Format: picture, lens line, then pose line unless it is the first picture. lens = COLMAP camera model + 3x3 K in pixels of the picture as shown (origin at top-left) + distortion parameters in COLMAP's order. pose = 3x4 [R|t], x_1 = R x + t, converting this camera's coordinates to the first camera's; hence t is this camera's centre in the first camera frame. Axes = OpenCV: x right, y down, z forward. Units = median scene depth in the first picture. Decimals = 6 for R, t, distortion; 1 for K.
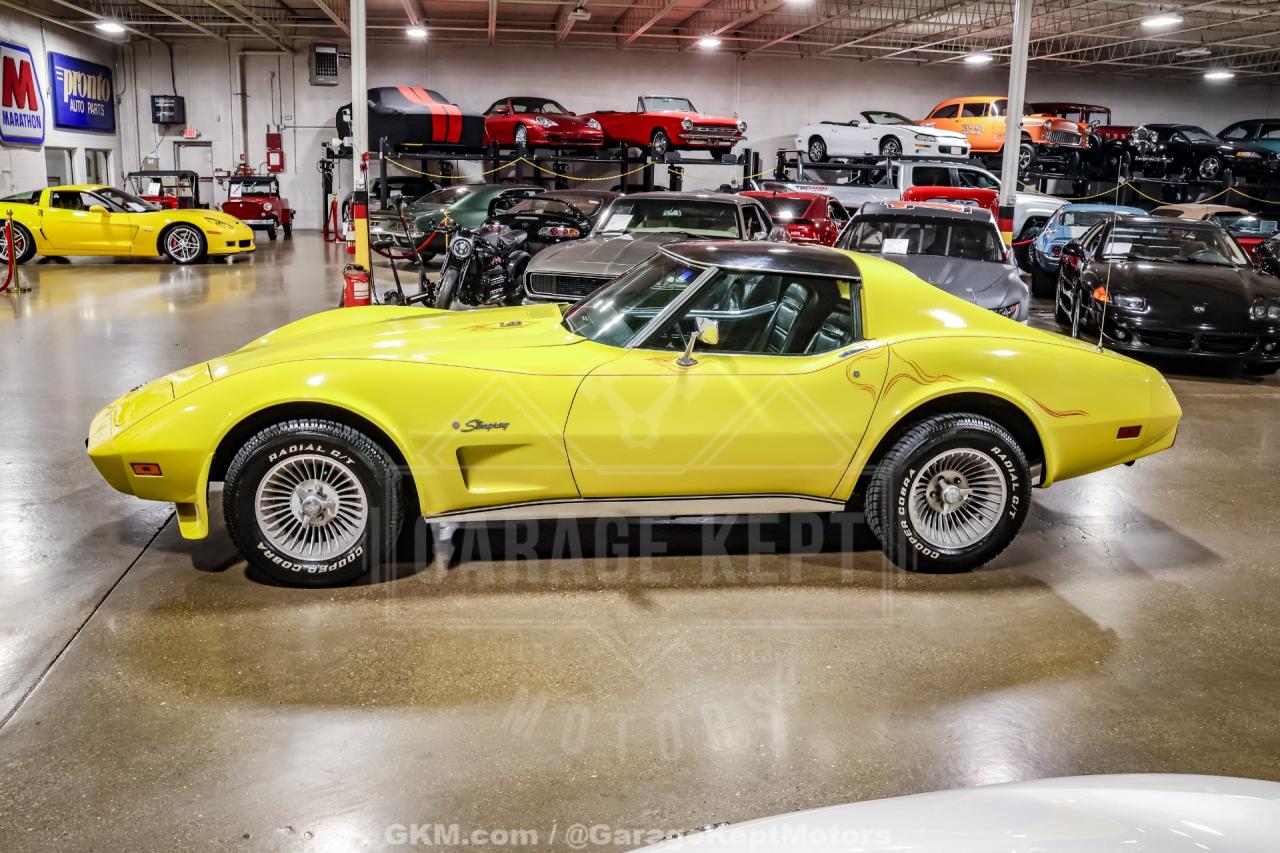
lens RADIAL K [[1068.9, 0, 640.0], [0, 1068.9, 426.5], [0, 0, 1]] dist [-0.167780, 0.133038]
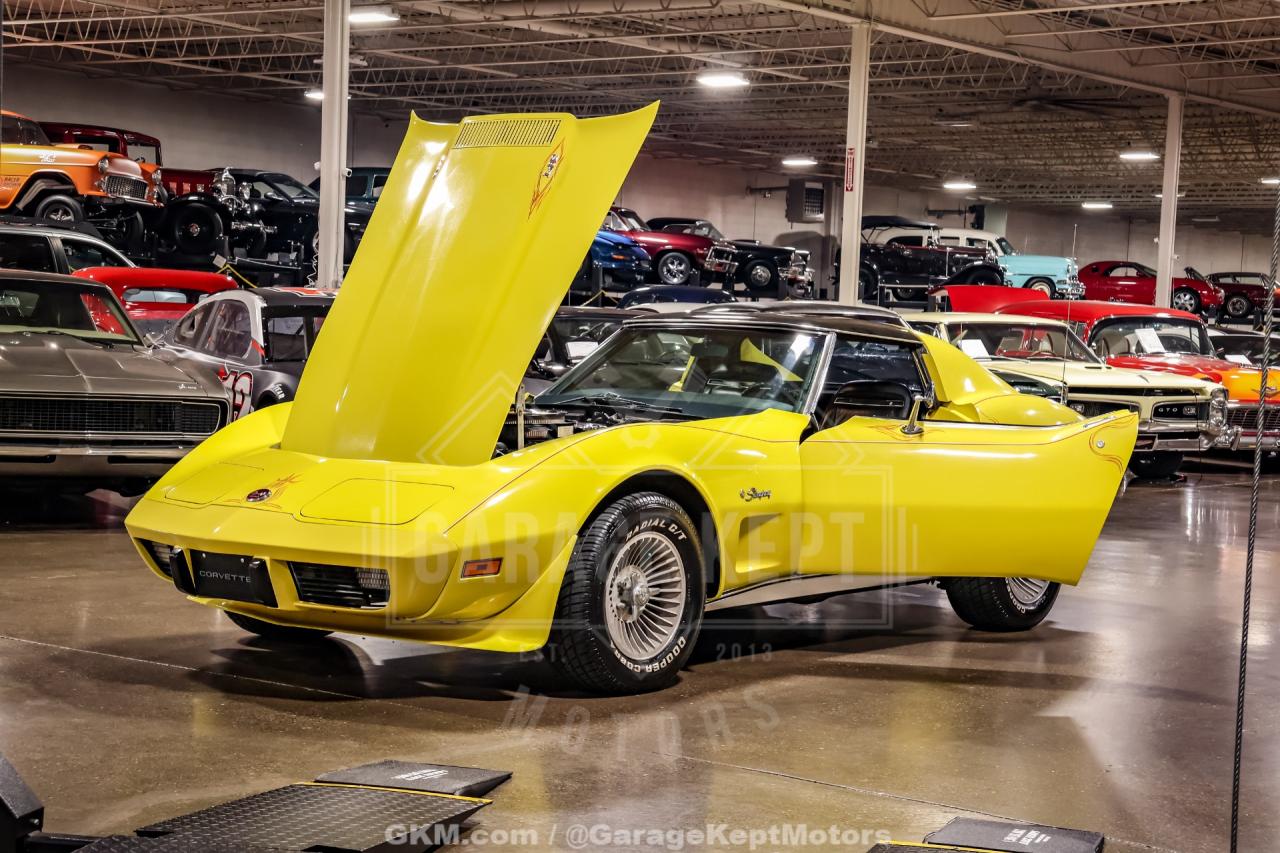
lens RADIAL K [[2169.8, 0, 640.0], [0, 2169.8, 426.5], [0, 0, 1]] dist [0.201100, 0.114434]
pose [[0.720671, -0.028152, 0.692705, -0.257454], [0.138689, 0.984832, -0.104264, 0.020916], [-0.679263, 0.171211, 0.713645, -0.050235]]
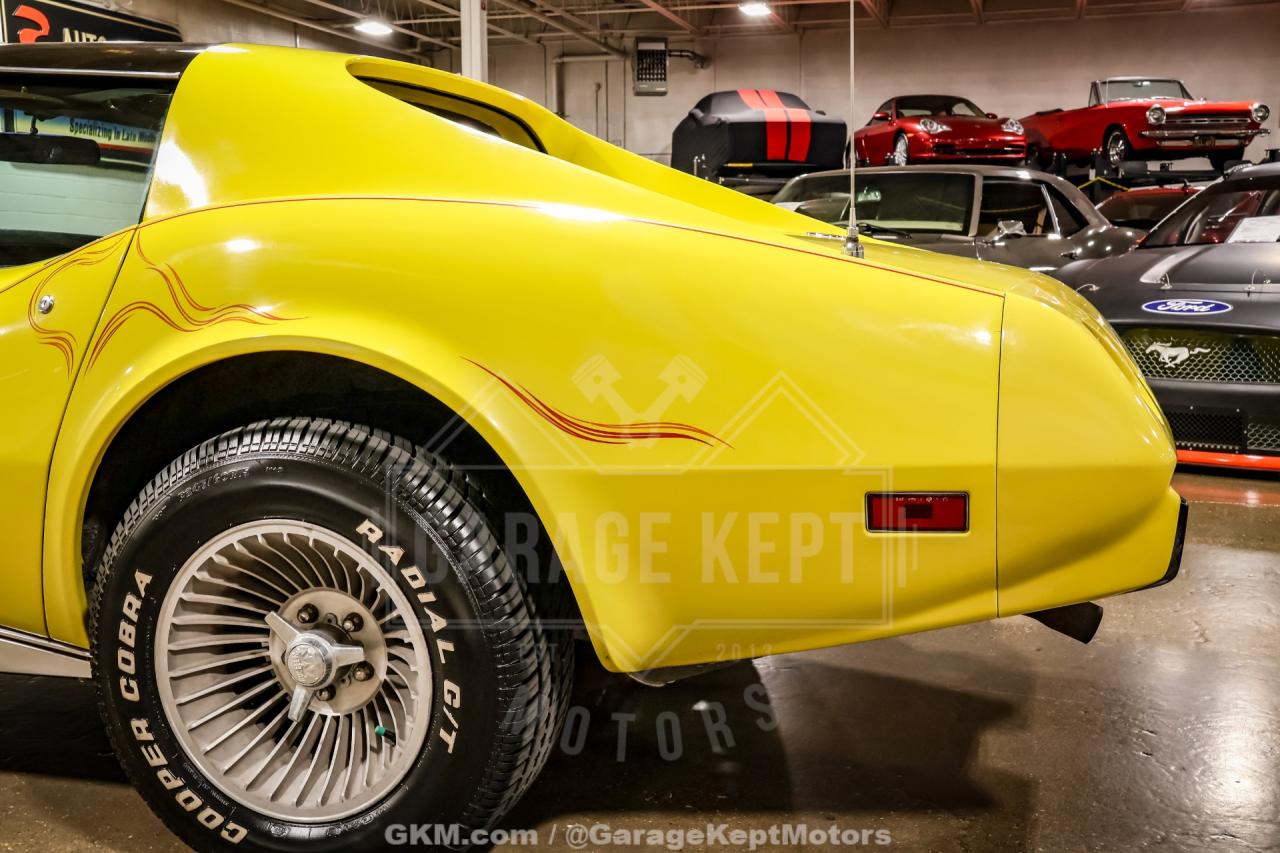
lens RADIAL K [[1428.2, 0, 633.9], [0, 1428.2, 422.7], [0, 0, 1]] dist [-0.063213, 0.359304]
pose [[0.917013, 0.020824, -0.398313, 0.103963], [-0.065579, 0.992917, -0.099070, 0.004871], [0.393429, 0.116969, 0.911884, 0.109704]]
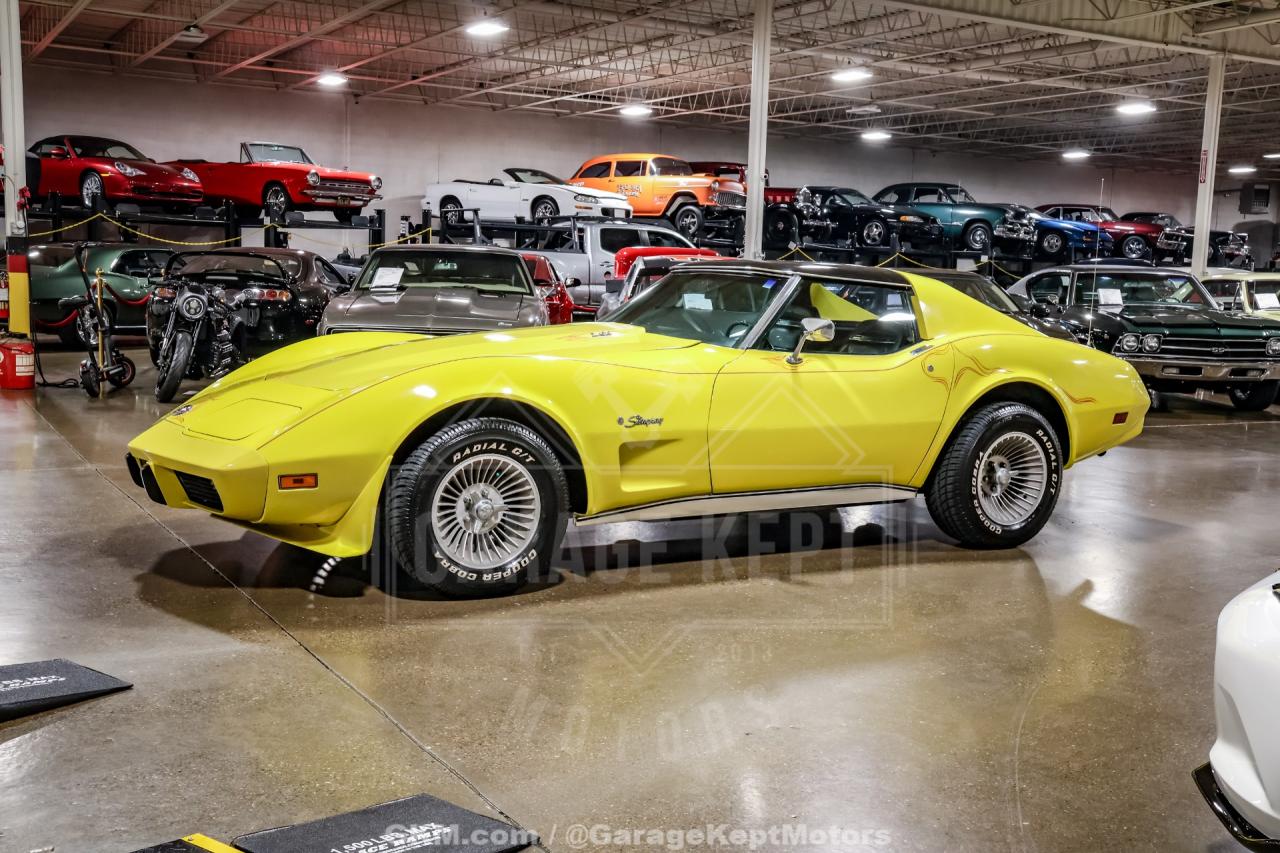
lens RADIAL K [[1334.2, 0, 643.8], [0, 1334.2, 426.7], [0, 0, 1]] dist [-0.082036, 0.283973]
pose [[0.929877, -0.036169, 0.366088, -0.102701], [0.074673, 0.992995, -0.091566, 0.020287], [-0.360212, 0.112481, 0.926064, -0.030603]]
